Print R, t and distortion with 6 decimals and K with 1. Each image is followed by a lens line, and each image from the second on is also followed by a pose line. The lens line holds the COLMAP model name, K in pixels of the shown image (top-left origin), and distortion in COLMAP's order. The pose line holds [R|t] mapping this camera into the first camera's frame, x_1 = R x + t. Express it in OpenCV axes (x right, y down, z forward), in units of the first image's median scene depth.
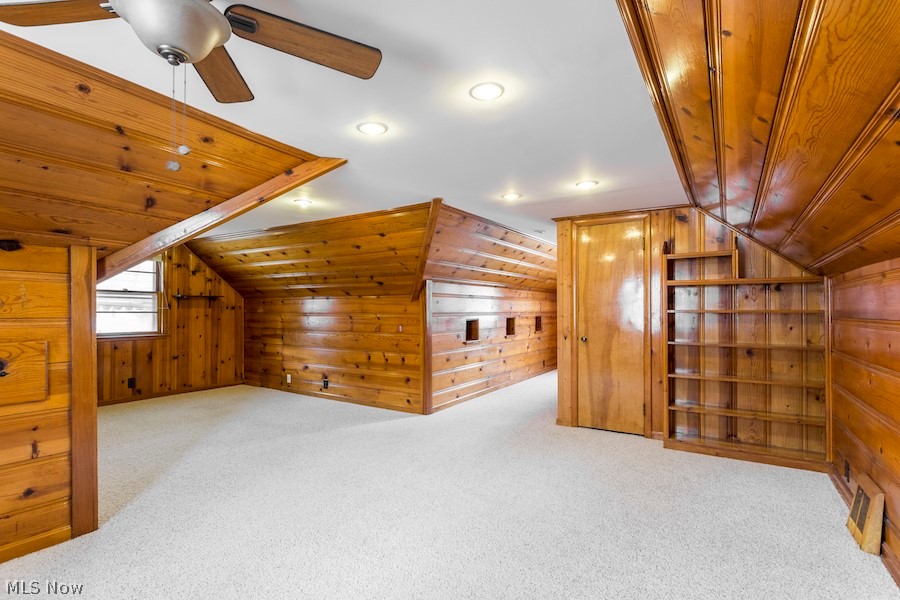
lens RADIAL K [[434.4, 0, 451.3], [0, 434.4, 306.1], [0, 0, 1]] dist [0.002737, -0.001005]
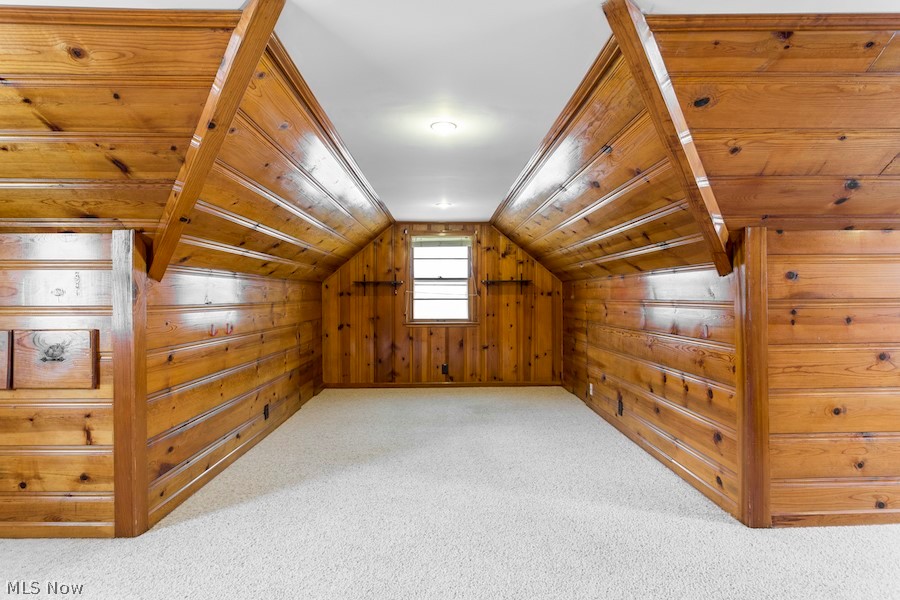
lens RADIAL K [[451.1, 0, 447.9], [0, 451.1, 295.1], [0, 0, 1]] dist [0.001961, 0.000717]
pose [[0.550984, -0.008998, -0.834467, 0.135692], [0.014314, 0.999897, -0.001331, 0.005730], [0.834393, -0.011211, 0.551056, 0.401469]]
